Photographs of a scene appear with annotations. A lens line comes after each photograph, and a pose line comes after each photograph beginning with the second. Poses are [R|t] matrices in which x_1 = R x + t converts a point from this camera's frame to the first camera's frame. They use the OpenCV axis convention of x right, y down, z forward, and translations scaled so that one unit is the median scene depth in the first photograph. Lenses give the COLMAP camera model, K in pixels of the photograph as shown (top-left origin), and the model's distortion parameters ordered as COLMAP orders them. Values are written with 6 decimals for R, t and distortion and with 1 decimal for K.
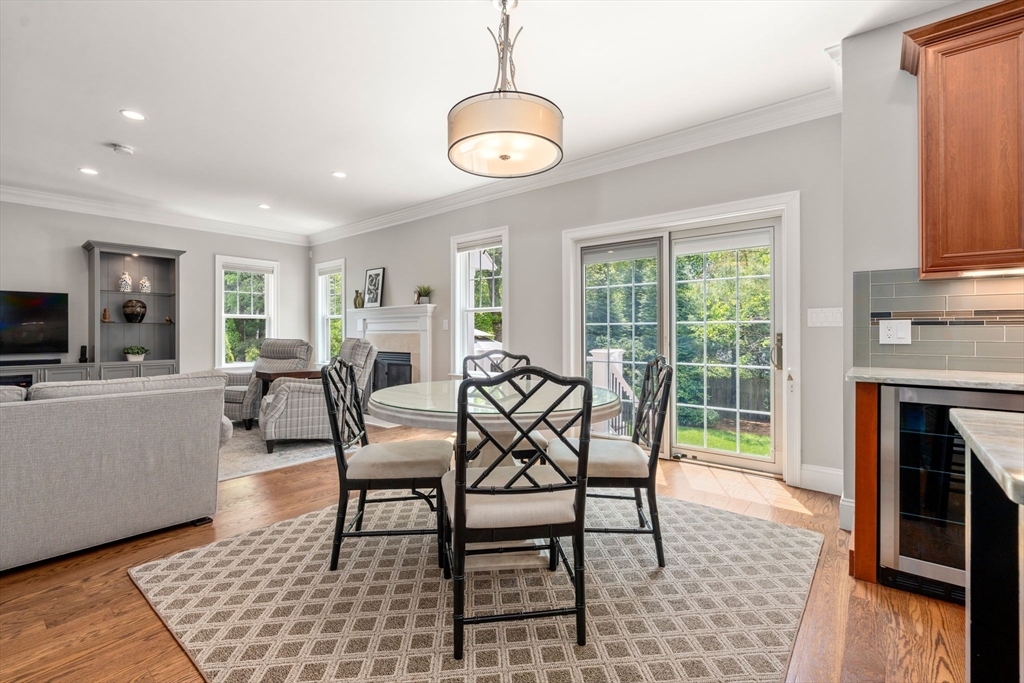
lens RADIAL K [[460.7, 0, 519.0], [0, 460.7, 326.9], [0, 0, 1]] dist [0.000493, -0.000346]
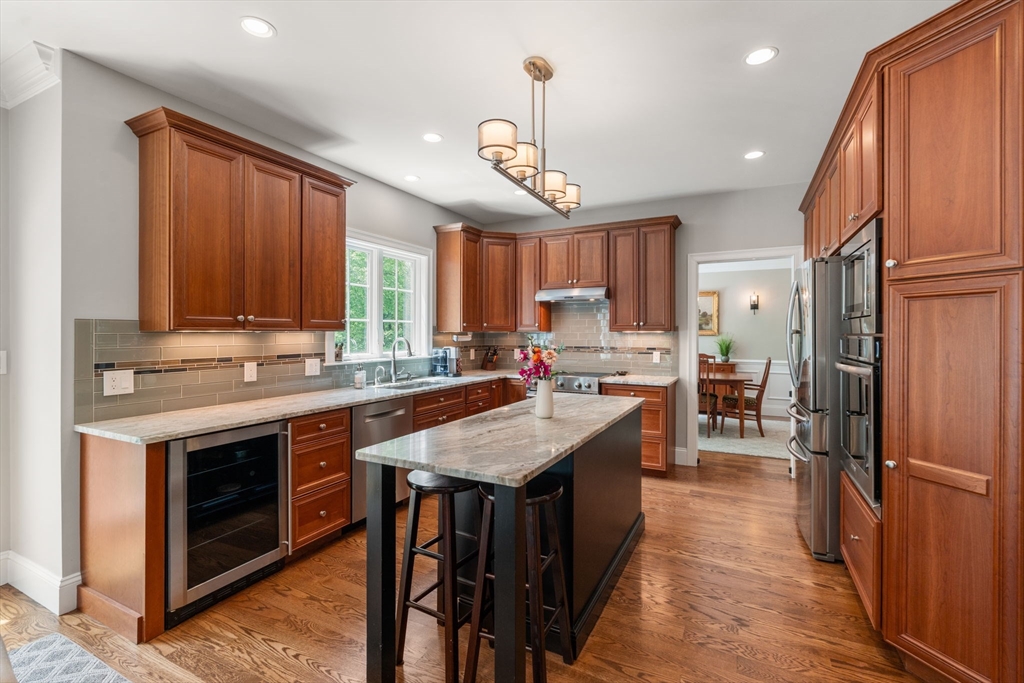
lens RADIAL K [[460.7, 0, 508.7], [0, 460.7, 324.9], [0, 0, 1]] dist [0.000493, -0.000346]
pose [[-0.204796, 0.018113, 0.978637, -0.184389], [-0.016418, 0.999625, -0.021938, -0.057327], [-0.978667, -0.020560, -0.204422, 0.203141]]
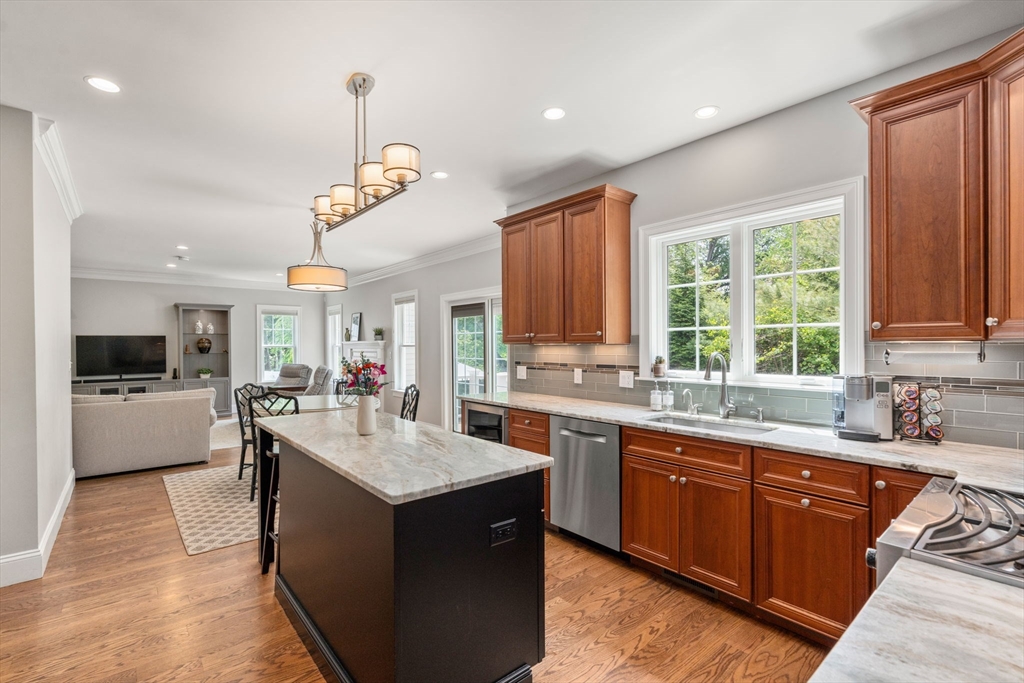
lens RADIAL K [[460.7, 0, 521.1], [0, 460.7, 346.9], [0, 0, 1]] dist [0.000493, -0.000346]
pose [[0.985273, -0.003430, -0.170954, 0.609836], [0.007231, 0.999740, 0.021612, -0.070818], [0.170836, -0.022530, 0.985042, -0.439678]]
